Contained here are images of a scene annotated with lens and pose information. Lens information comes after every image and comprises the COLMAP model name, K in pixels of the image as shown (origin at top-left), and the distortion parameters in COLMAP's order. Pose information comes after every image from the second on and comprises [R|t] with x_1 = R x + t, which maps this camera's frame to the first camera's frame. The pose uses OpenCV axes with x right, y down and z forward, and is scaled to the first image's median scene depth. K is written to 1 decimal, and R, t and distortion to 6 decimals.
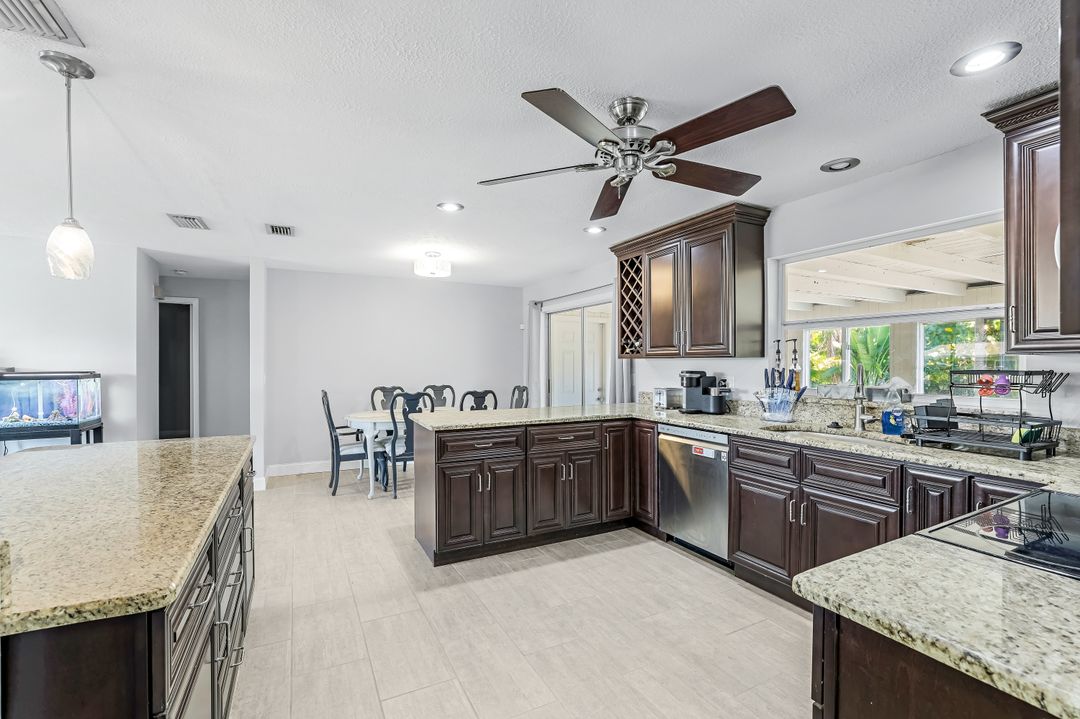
lens RADIAL K [[471.9, 0, 533.1], [0, 471.9, 366.2], [0, 0, 1]] dist [-0.022588, 0.003593]
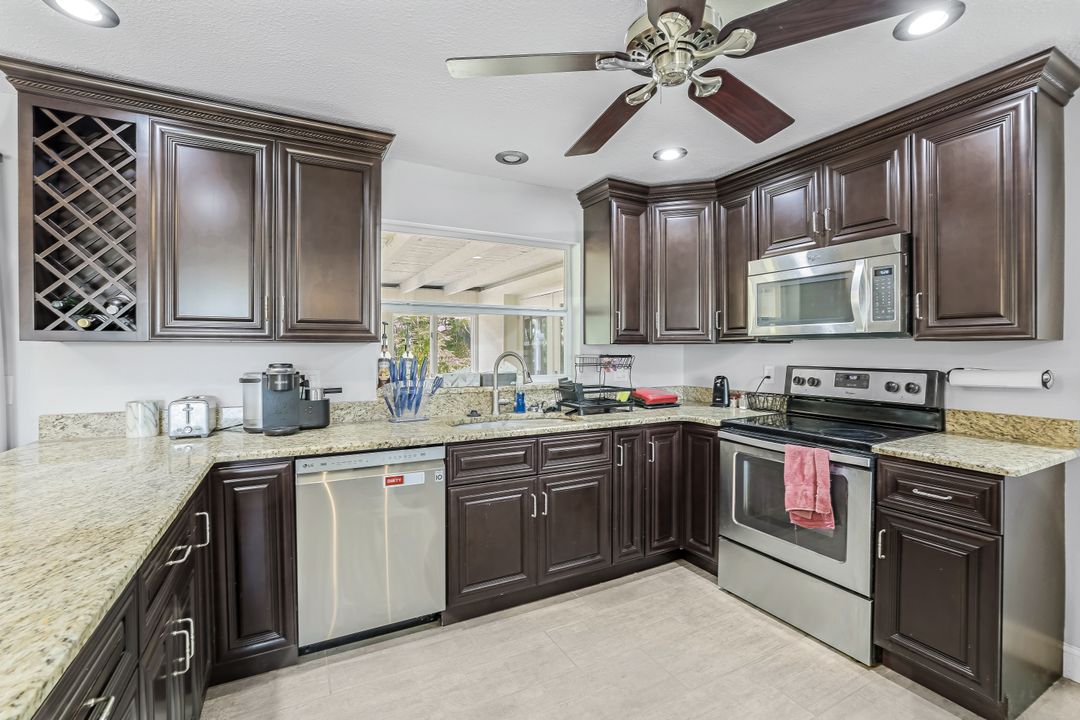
lens RADIAL K [[471.9, 0, 544.9], [0, 471.9, 353.0], [0, 0, 1]] dist [-0.022588, 0.003593]
pose [[-0.021908, -0.009292, 0.999717, -0.353186], [0.007627, 0.999926, 0.009461, -0.009354], [-0.999731, 0.007832, -0.021835, 0.867475]]
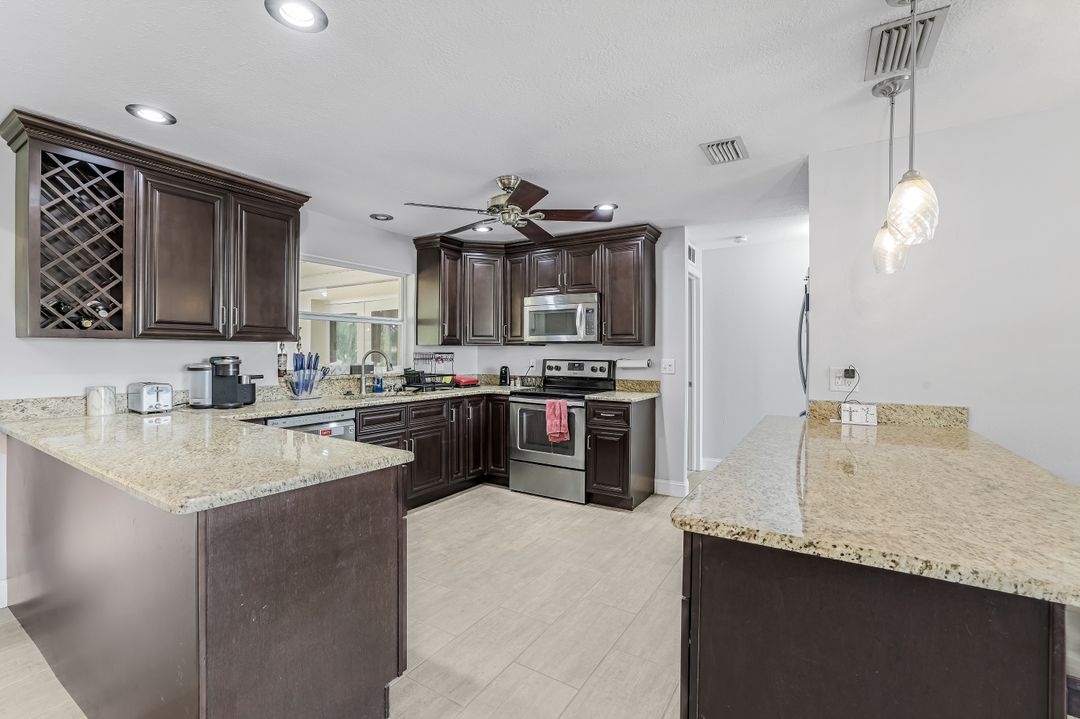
lens RADIAL K [[471.9, 0, 540.9], [0, 471.9, 359.0], [0, 0, 1]] dist [-0.022588, 0.003593]
pose [[-0.516261, -0.016713, 0.856268, -0.829518], [-0.000226, 0.999812, 0.019378, -0.002468], [-0.856431, 0.009810, -0.516168, 1.222234]]
